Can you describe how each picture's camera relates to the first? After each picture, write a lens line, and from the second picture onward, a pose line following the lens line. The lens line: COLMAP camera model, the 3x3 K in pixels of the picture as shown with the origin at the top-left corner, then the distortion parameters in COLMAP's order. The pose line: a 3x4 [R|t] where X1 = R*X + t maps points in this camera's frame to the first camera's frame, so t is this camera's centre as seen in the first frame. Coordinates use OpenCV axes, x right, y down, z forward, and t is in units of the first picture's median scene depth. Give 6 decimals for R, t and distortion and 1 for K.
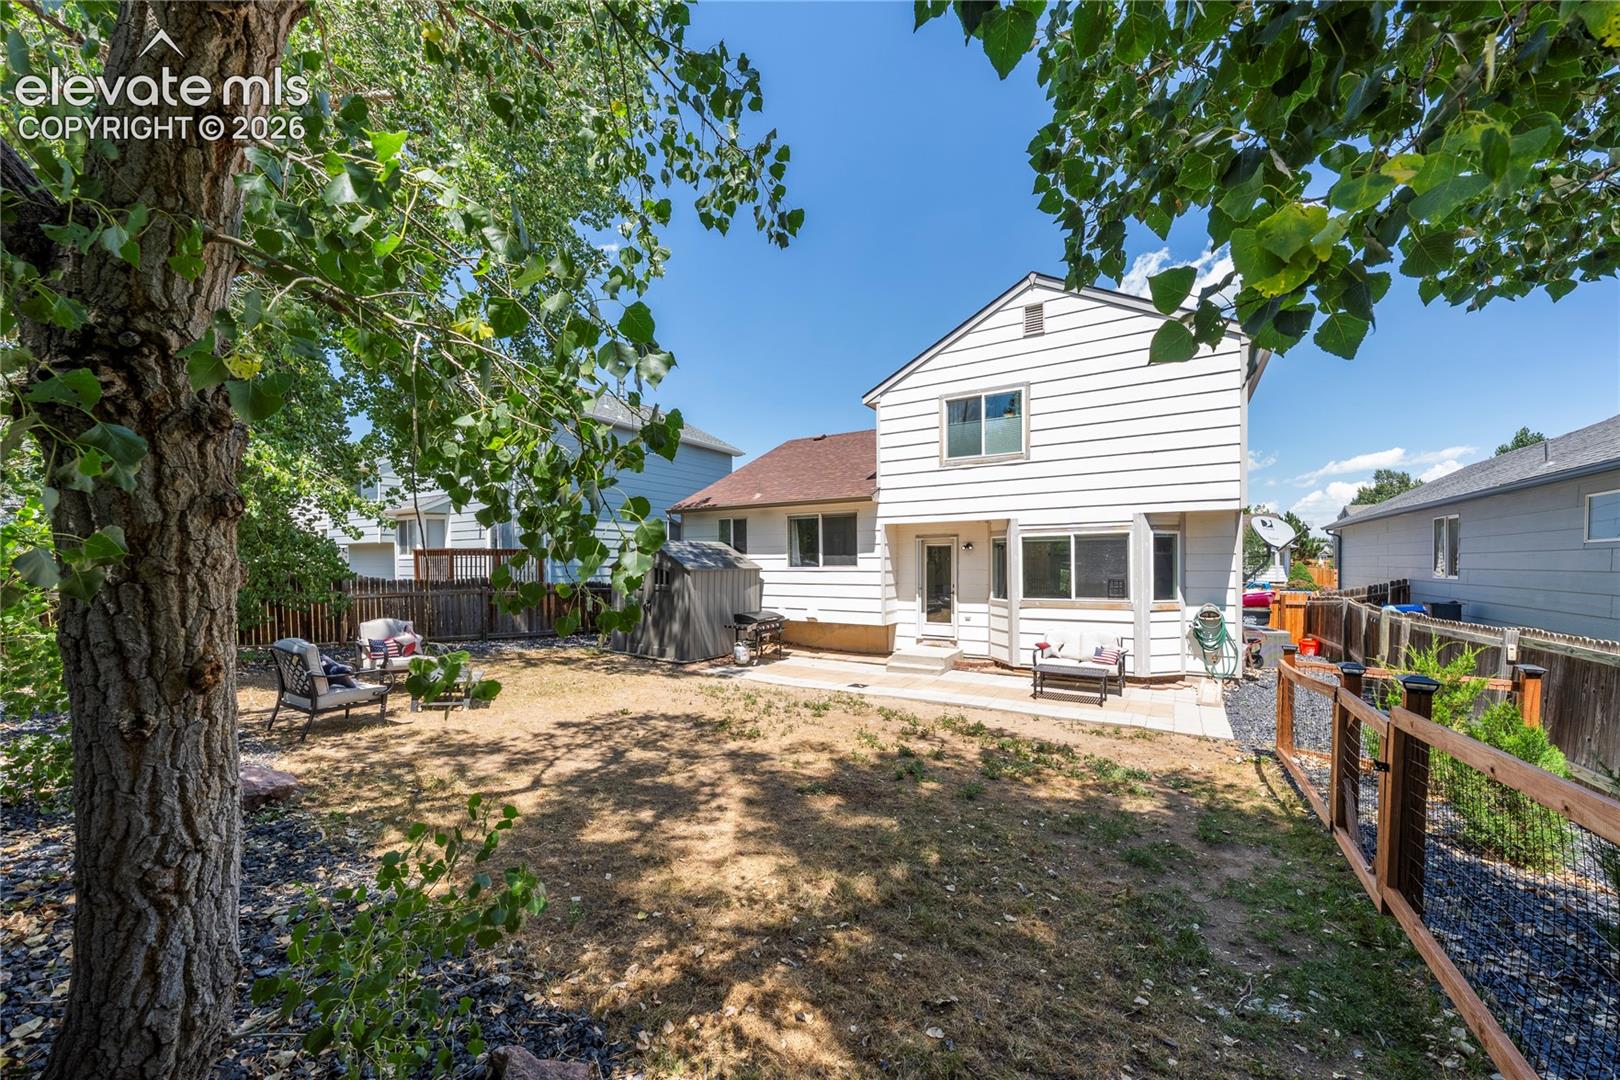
lens RADIAL K [[578.4, 0, 823.4], [0, 578.4, 569.8], [0, 0, 1]] dist [-0.000227, 0.000014]
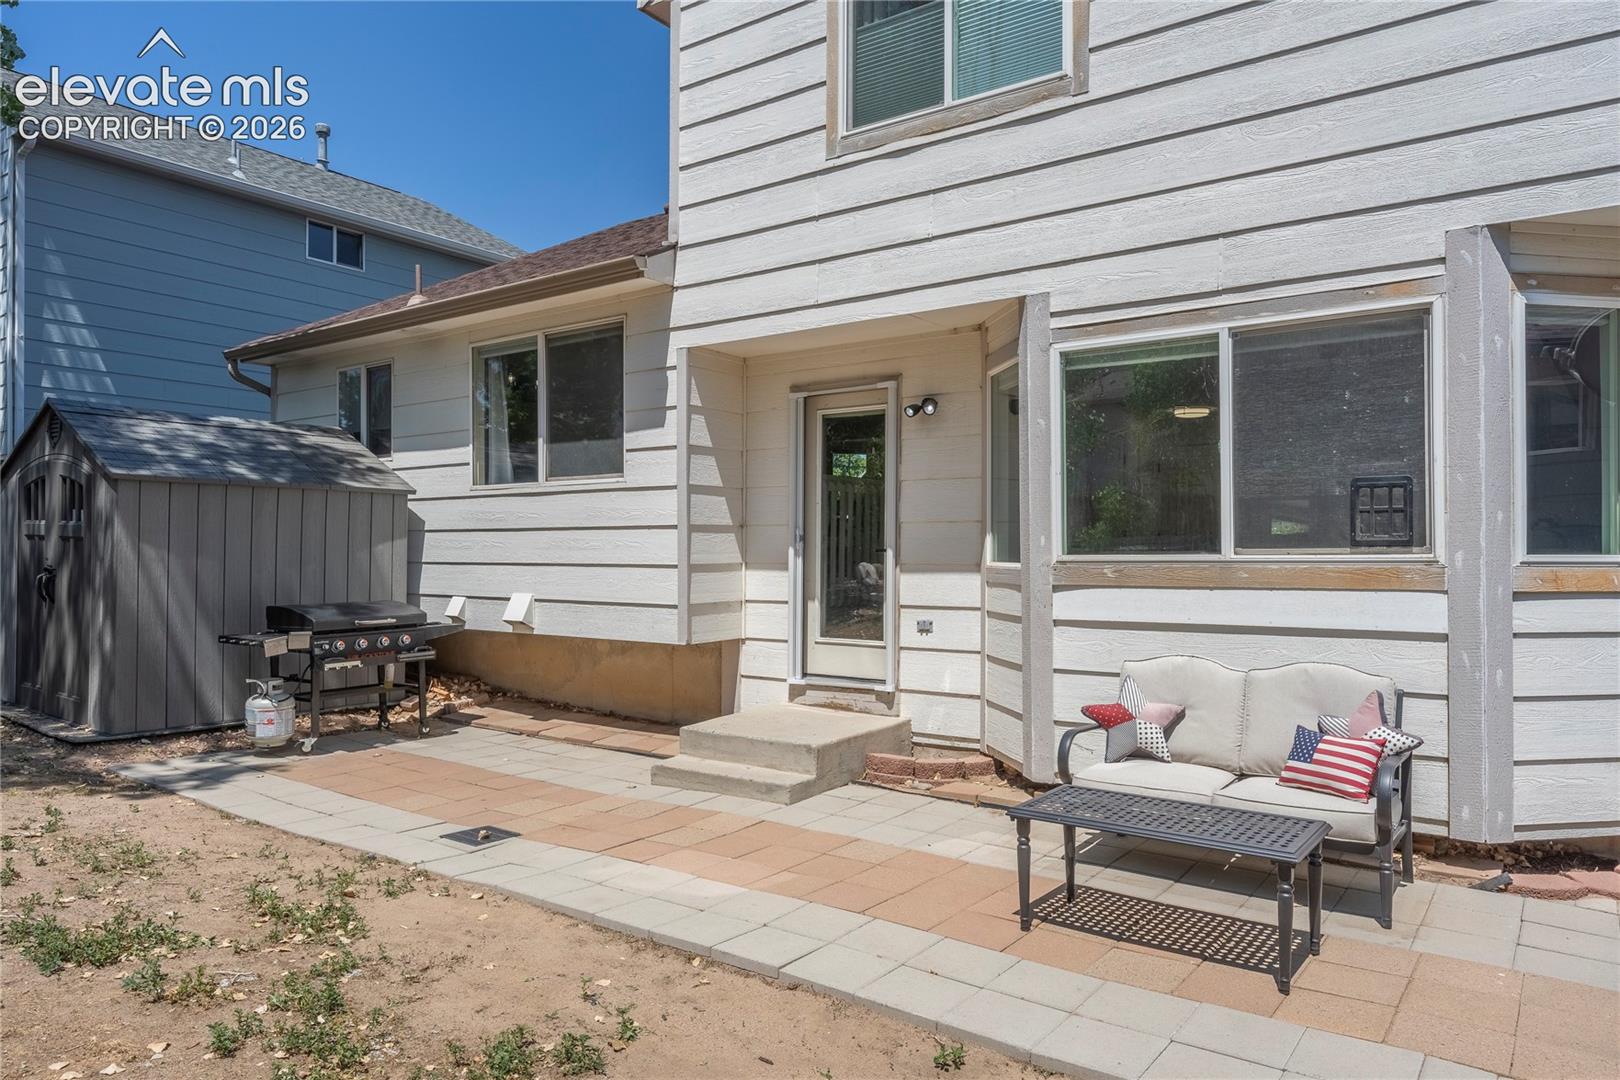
lens RADIAL K [[1017.1, 0, 805.7], [0, 1017.1, 552.6], [0, 0, 1]] dist [0.004903, 0.001827]
pose [[0.995144, 0.003849, -0.098358, 0.237986], [-0.004765, 0.999947, -0.009081, 0.048088], [0.098318, 0.009506, 0.995110, 0.415004]]
